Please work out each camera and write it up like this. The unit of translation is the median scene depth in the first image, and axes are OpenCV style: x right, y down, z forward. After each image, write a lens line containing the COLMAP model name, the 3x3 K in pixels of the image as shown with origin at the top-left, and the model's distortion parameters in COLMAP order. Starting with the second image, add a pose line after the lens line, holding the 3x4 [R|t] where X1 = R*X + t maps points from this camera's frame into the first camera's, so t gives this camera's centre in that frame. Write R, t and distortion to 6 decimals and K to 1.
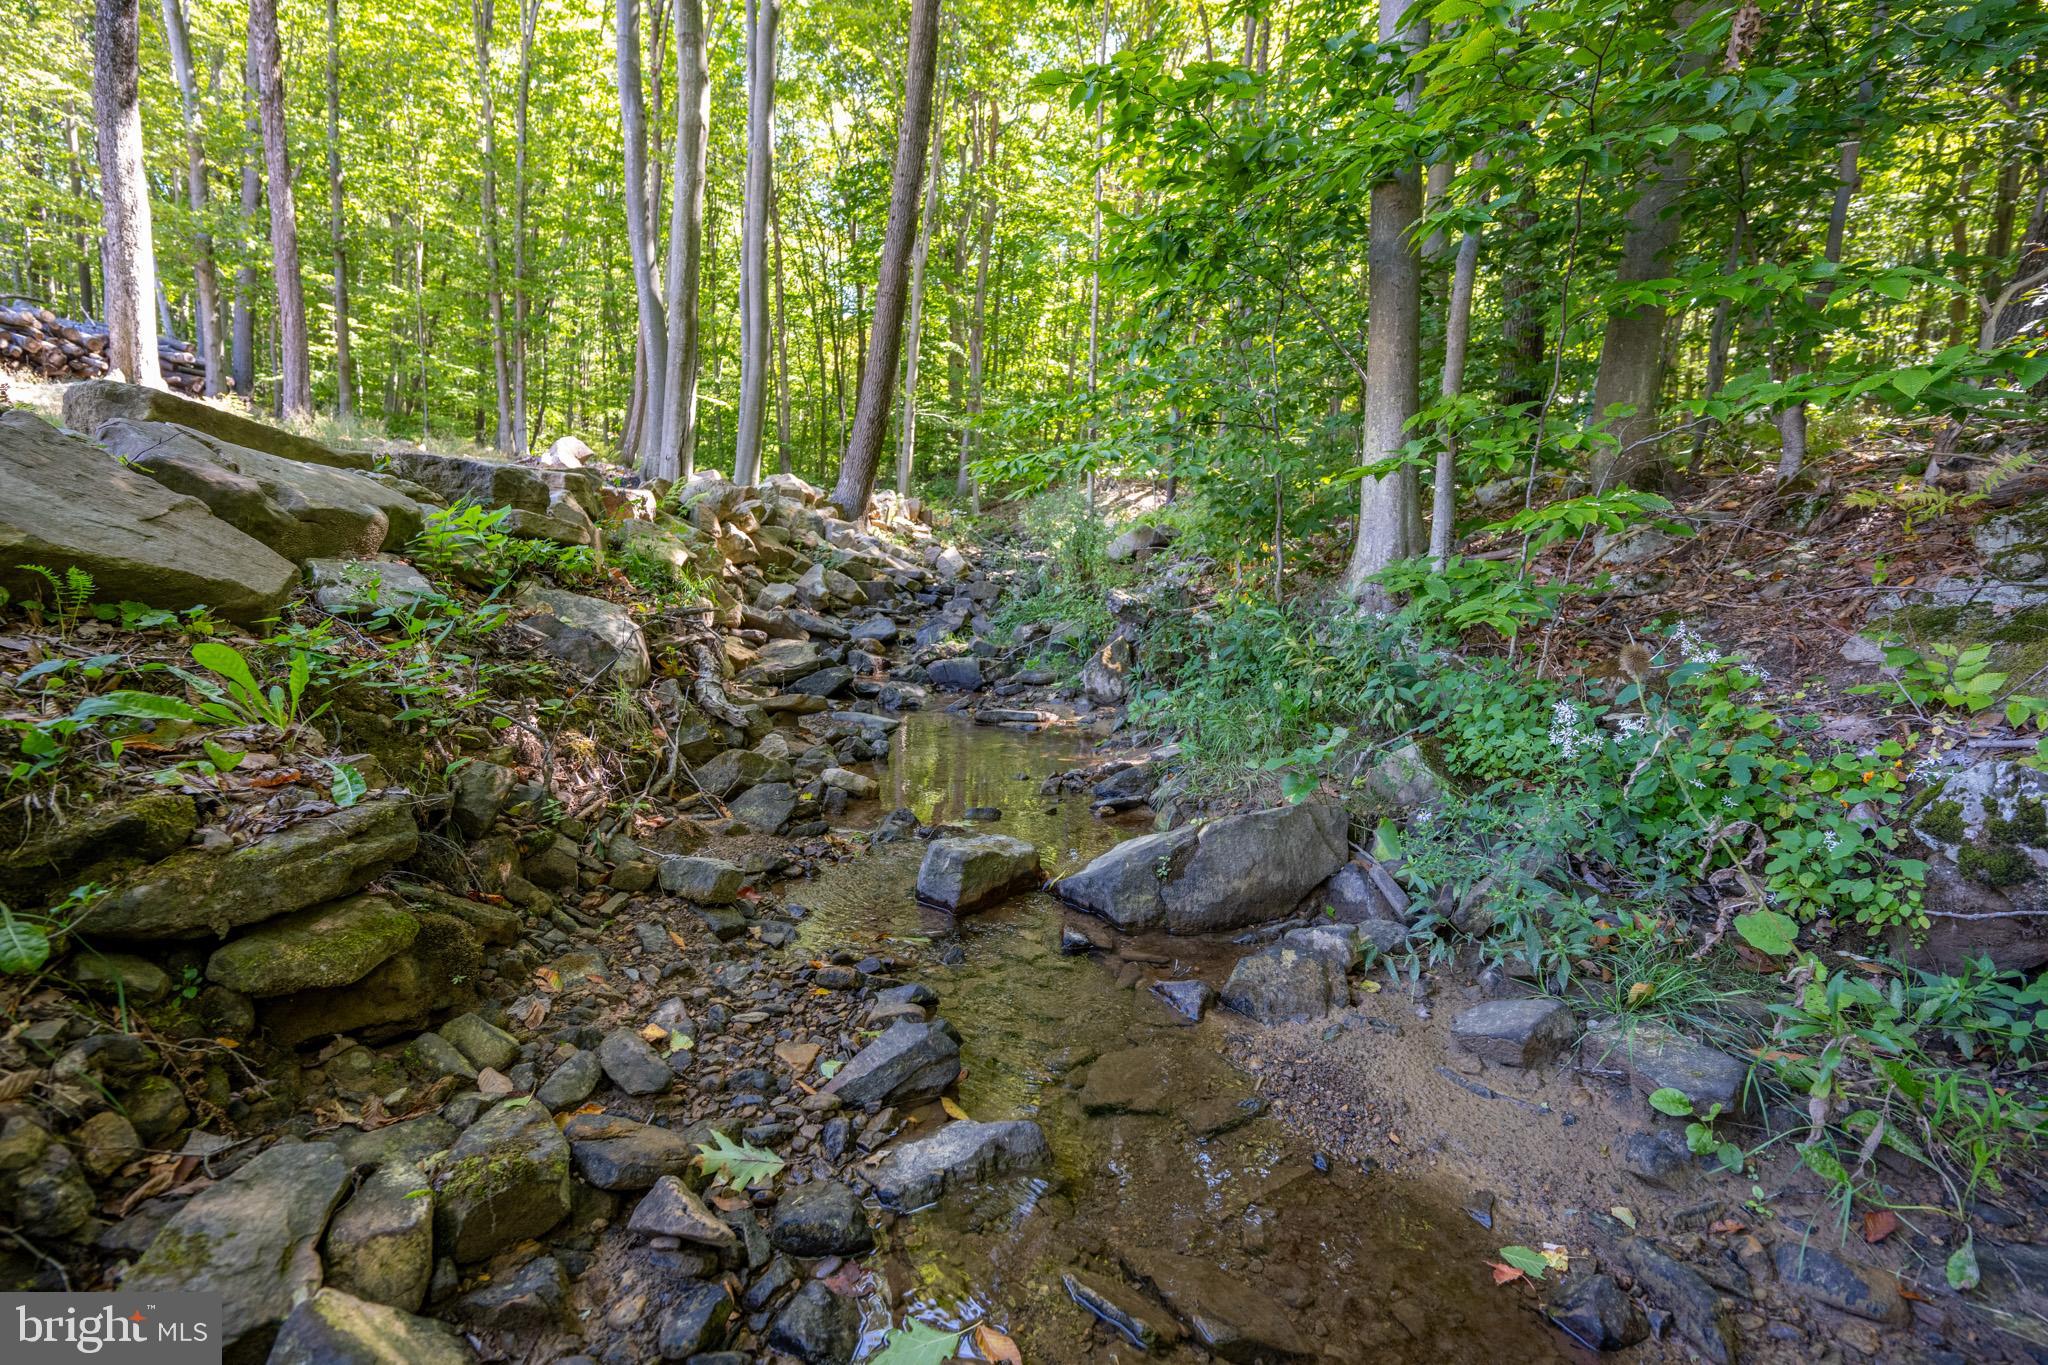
lens RADIAL K [[891.4, 0, 1024.7], [0, 891.4, 678.8], [0, 0, 1]] dist [-0.000595, -0.000041]
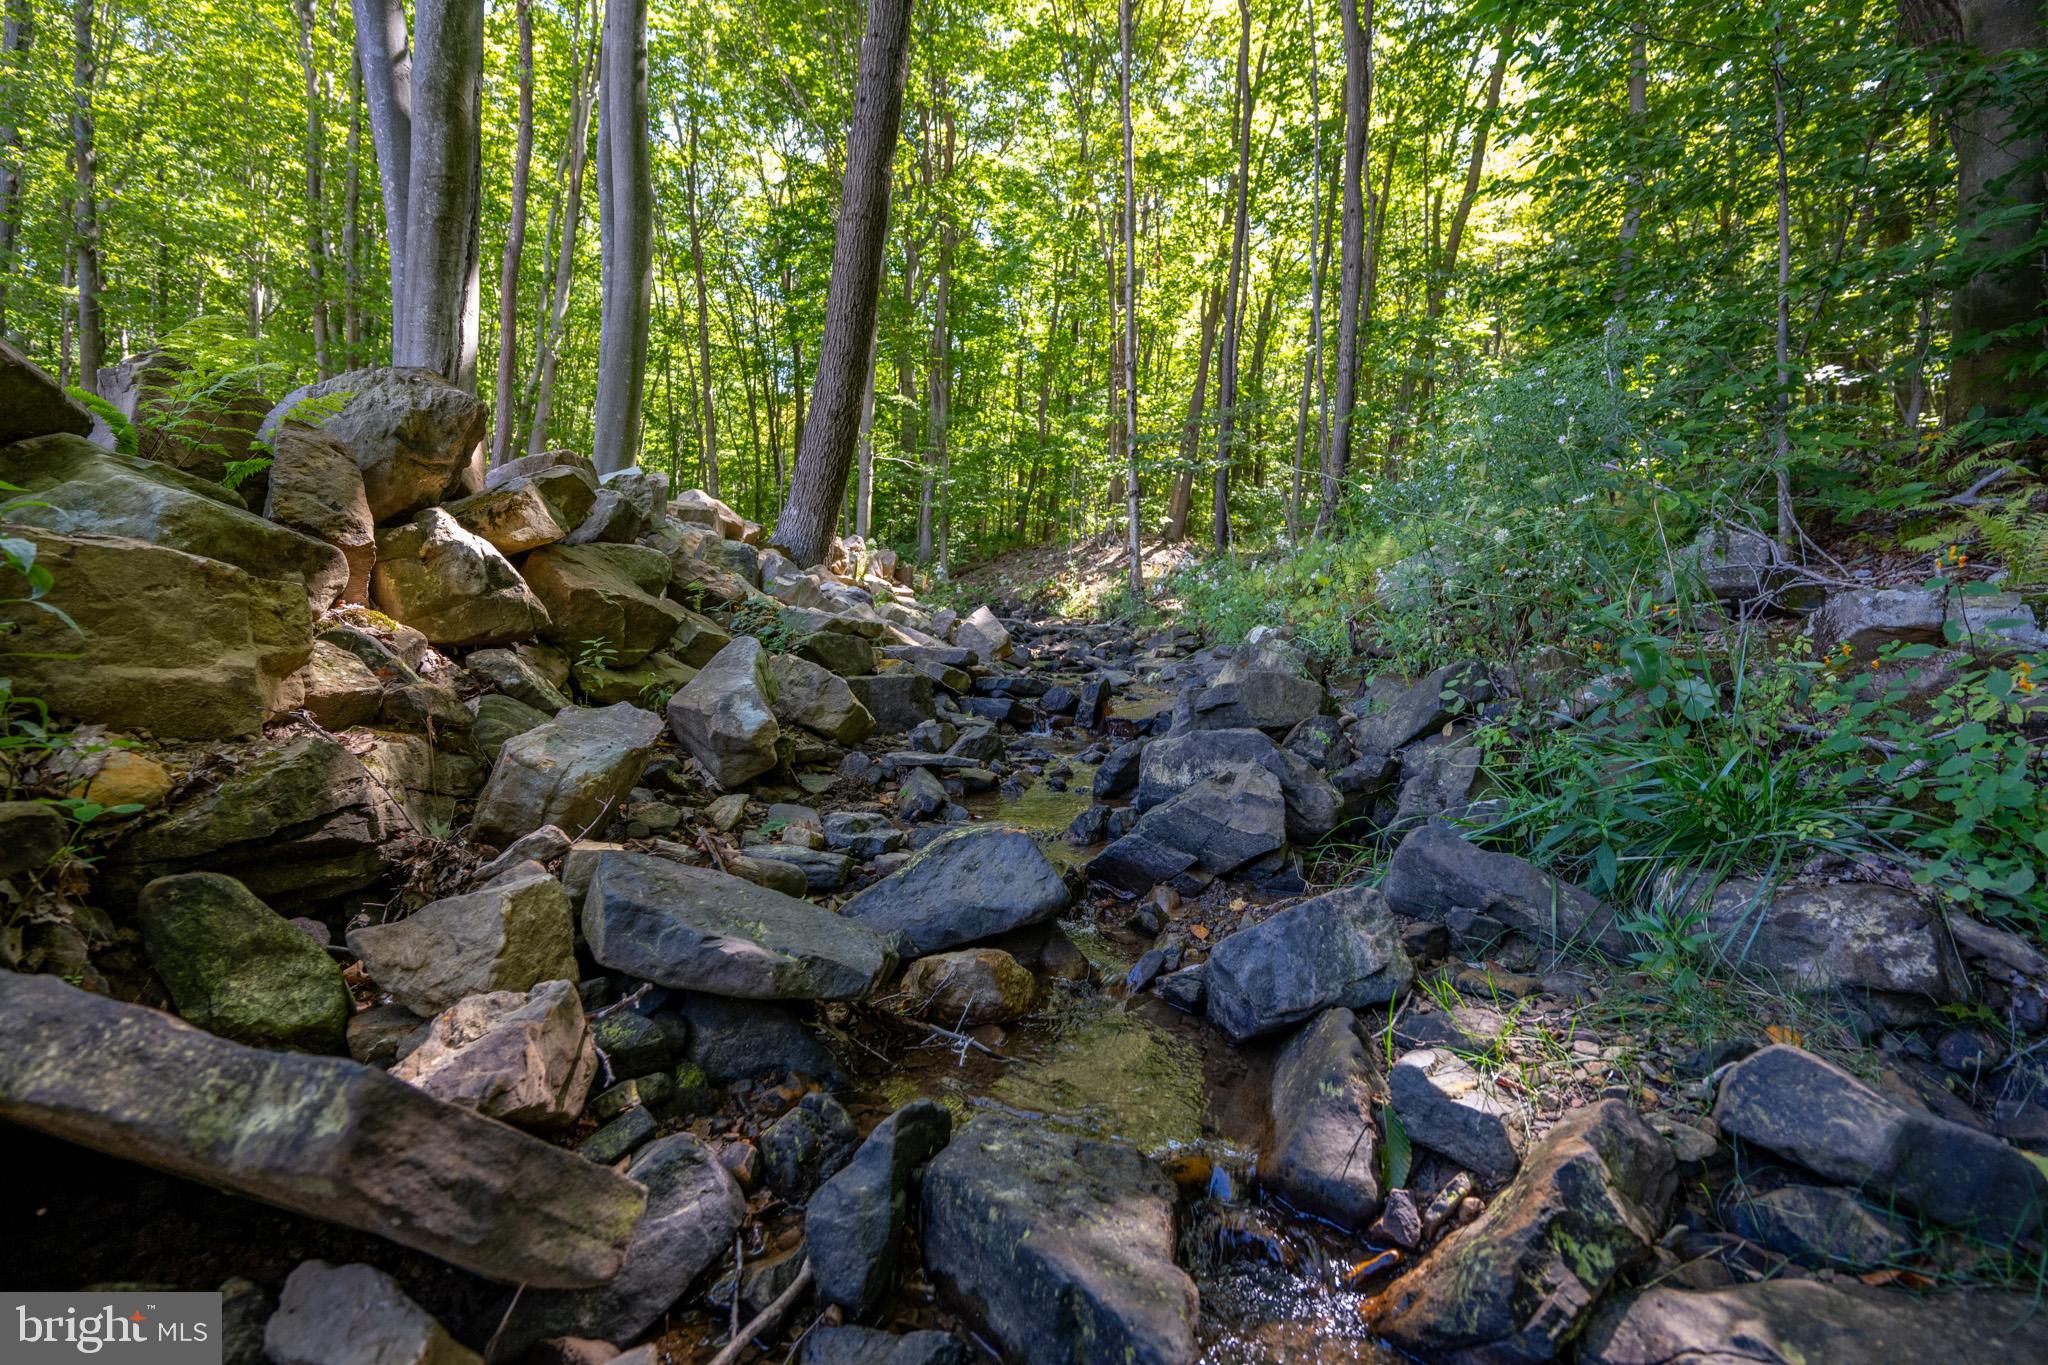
lens RADIAL K [[891.4, 0, 1021.1], [0, 891.4, 681.9], [0, 0, 1]] dist [-0.000595, -0.000041]
pose [[0.997394, -0.039016, 0.060684, -0.079957], [0.043835, 0.995812, -0.080226, -0.043334], [-0.057300, 0.082677, 0.994928, 0.357180]]
